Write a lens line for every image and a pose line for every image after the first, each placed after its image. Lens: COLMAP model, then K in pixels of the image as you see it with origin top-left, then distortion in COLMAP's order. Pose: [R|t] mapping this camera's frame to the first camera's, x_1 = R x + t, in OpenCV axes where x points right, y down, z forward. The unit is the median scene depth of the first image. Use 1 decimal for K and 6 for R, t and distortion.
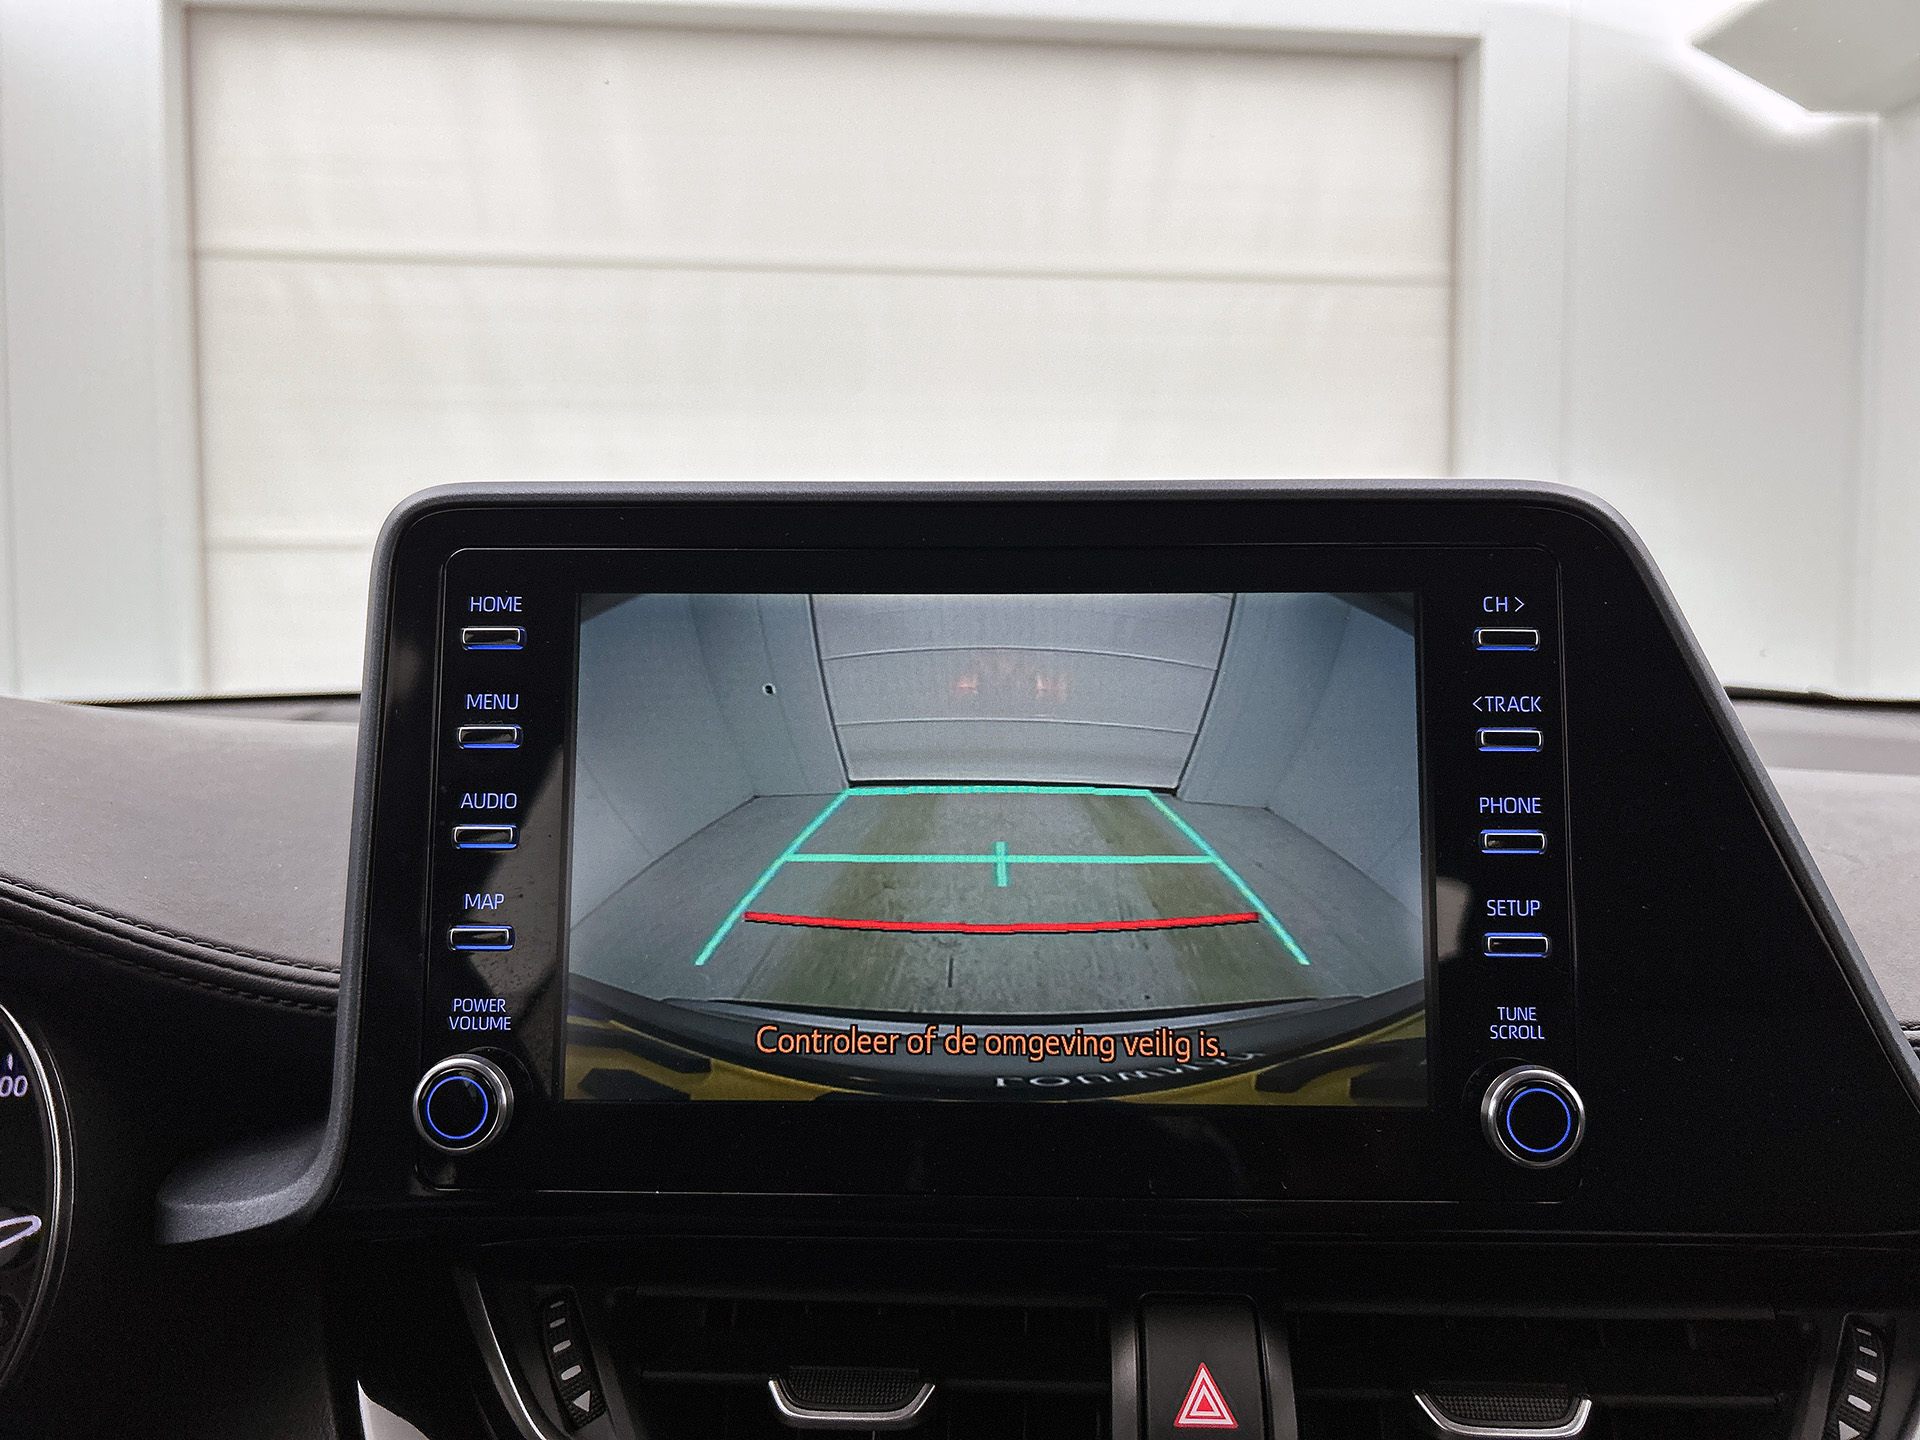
lens RADIAL K [[1480.3, 0, 974.7], [0, 1480.3, 726.1], [0, 0, 1]] dist [0.023737, -0.038559]
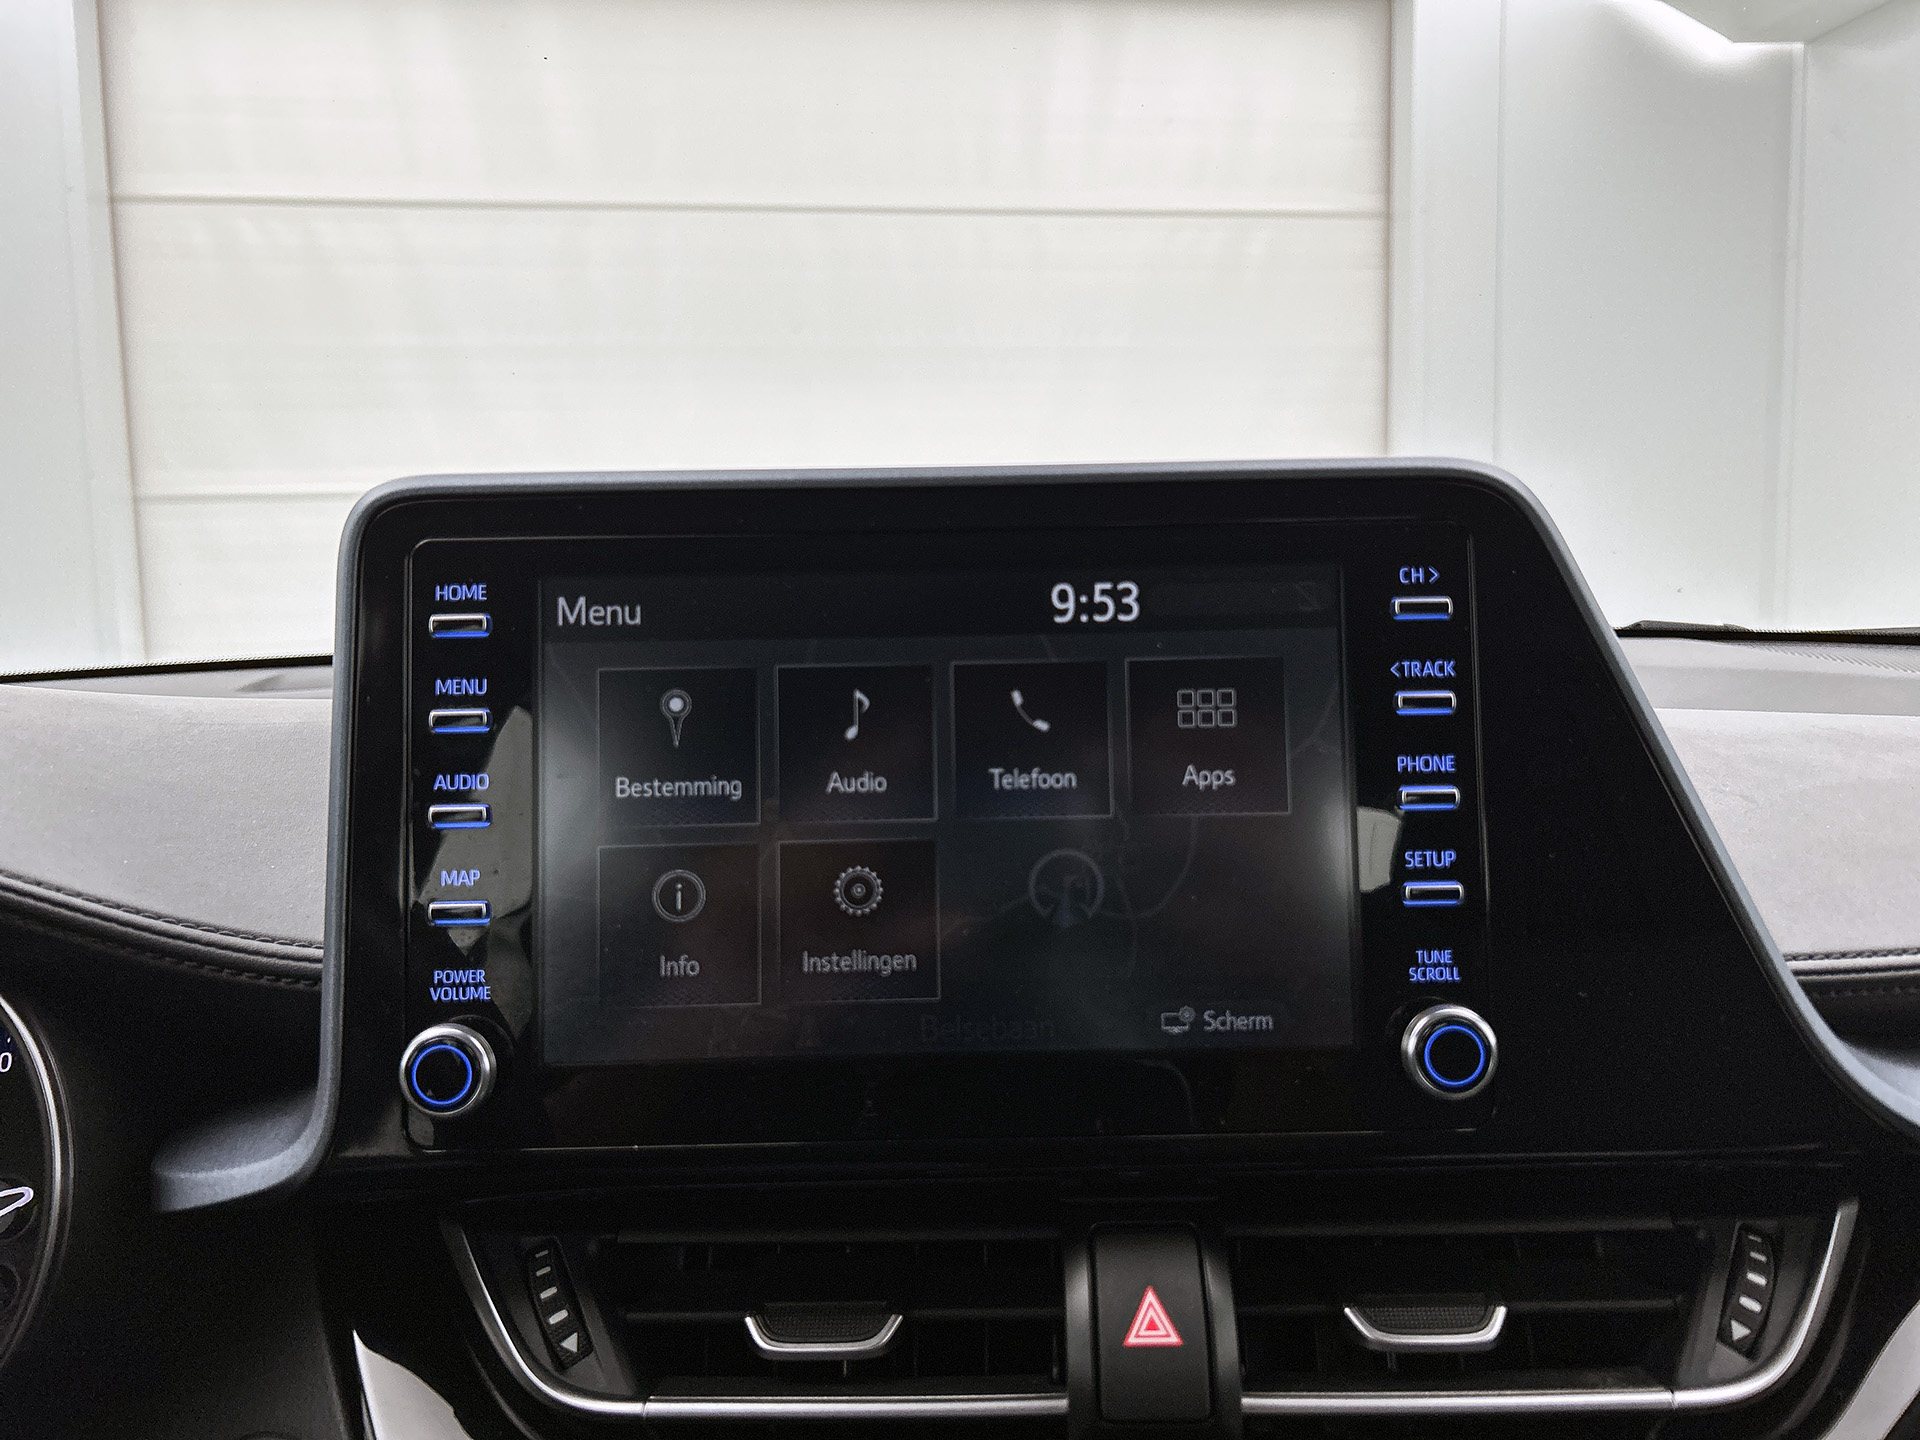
lens RADIAL K [[1480.3, 0, 978.5], [0, 1480.3, 718.3], [0, 0, 1]] dist [0.023737, -0.038559]
pose [[0.999125, -0.022710, 0.035123, 0.000773], [0.021366, 0.999043, 0.038156, -0.026248], [-0.035956, -0.037372, 0.998654, -0.054453]]
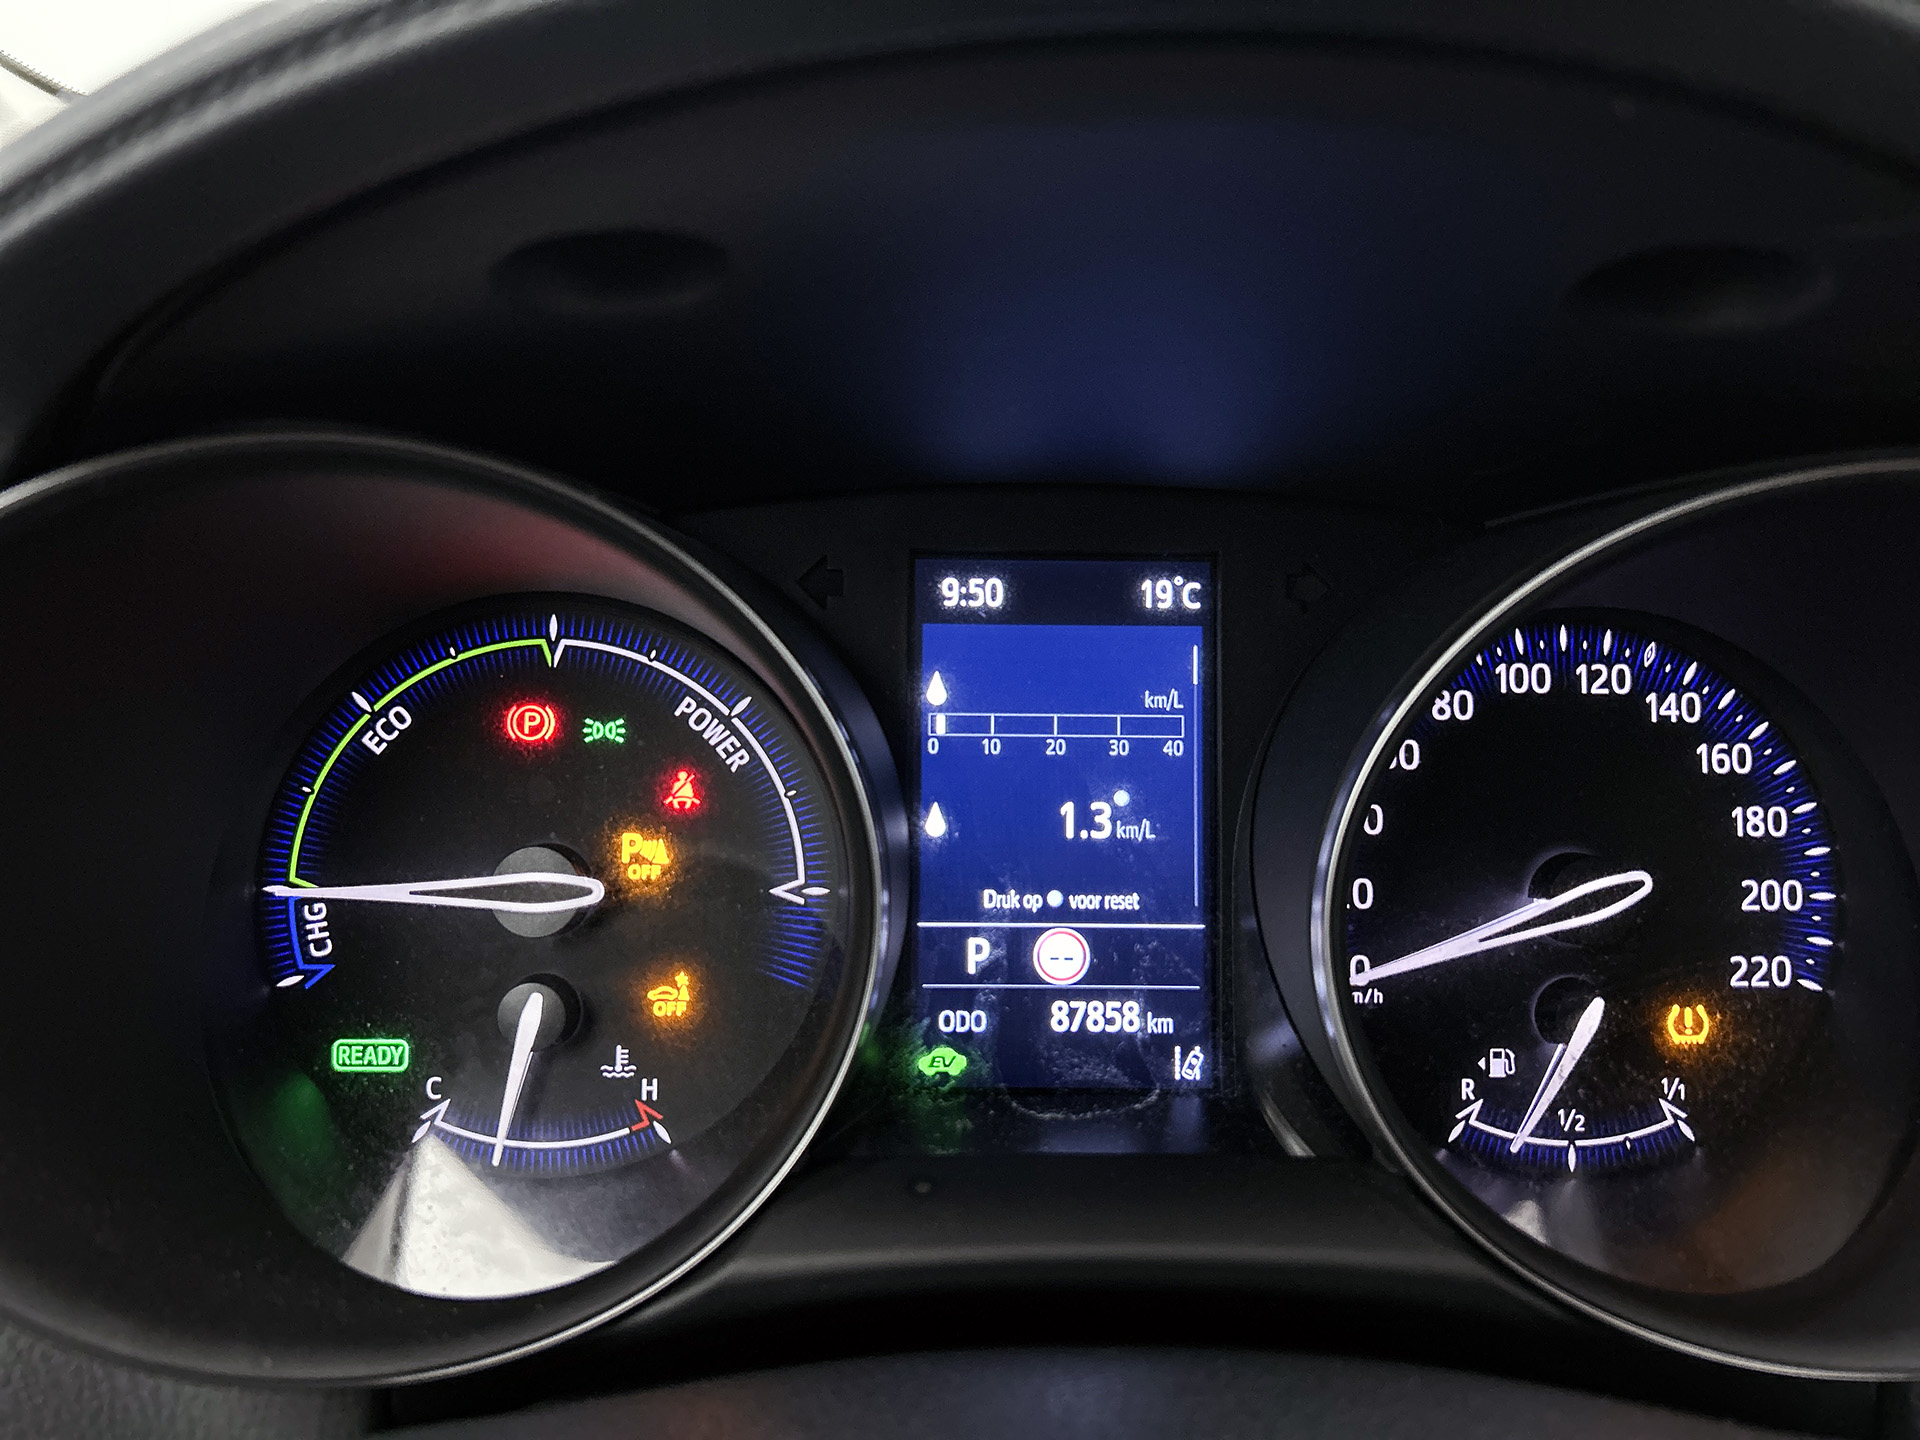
lens RADIAL K [[1480.3, 0, 952.0], [0, 1480.3, 722.7], [0, 0, 1]] dist [0.023737, -0.038559]
pose [[0.997156, 0.045786, -0.059871, -1.109572], [-0.026212, 0.955417, 0.294094, 0.092723], [0.070667, -0.291689, 0.953899, 0.435344]]
